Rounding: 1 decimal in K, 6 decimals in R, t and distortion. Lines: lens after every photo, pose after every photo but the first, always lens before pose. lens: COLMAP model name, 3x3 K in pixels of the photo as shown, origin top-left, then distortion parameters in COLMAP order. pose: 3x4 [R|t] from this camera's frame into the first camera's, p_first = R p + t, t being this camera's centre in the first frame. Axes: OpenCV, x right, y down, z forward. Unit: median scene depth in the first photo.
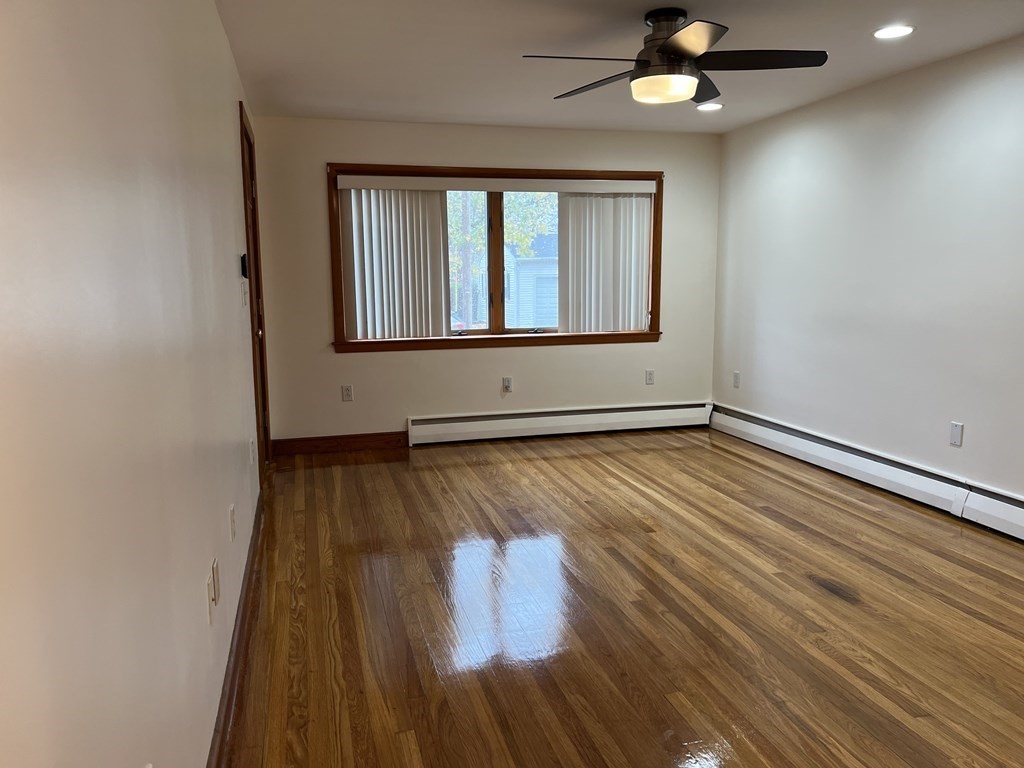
lens RADIAL K [[771.8, 0, 507.8], [0, 771.8, 381.6], [0, 0, 1]] dist [0.072833, -0.079891]
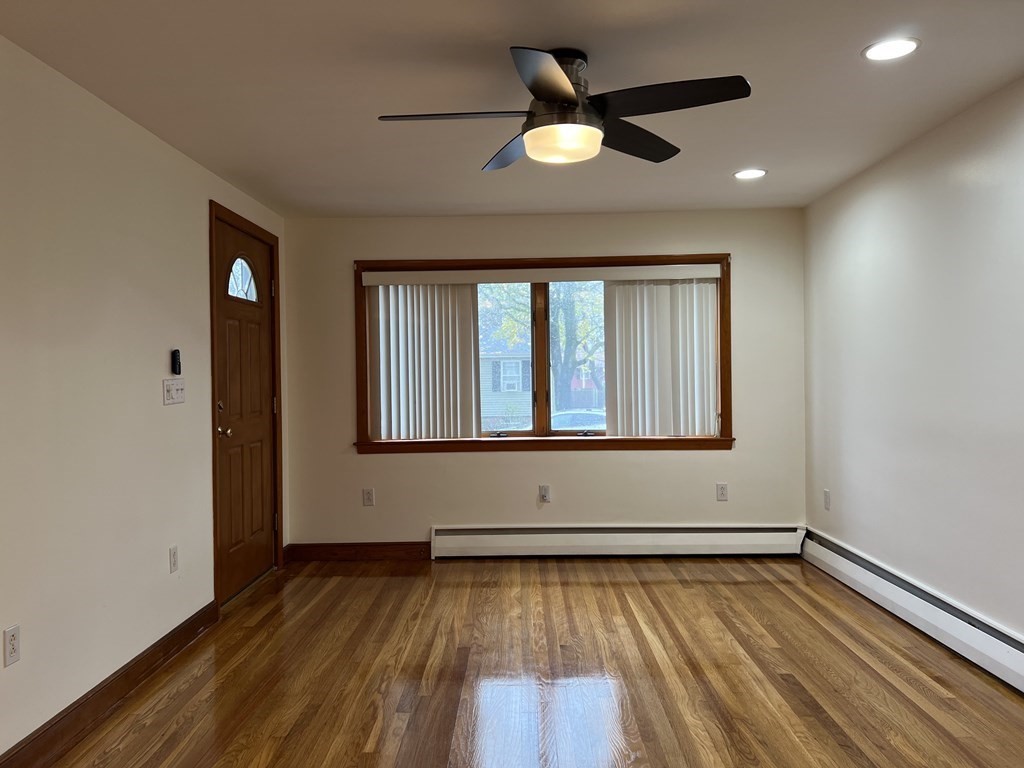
lens RADIAL K [[771.8, 0, 506.2], [0, 771.8, 373.9], [0, 0, 1]] dist [0.072833, -0.079891]
pose [[0.960721, -0.006232, -0.277447, 0.215311], [-0.033643, 0.989759, -0.138728, -0.008454], [0.275471, 0.142613, 0.950672, 0.133918]]
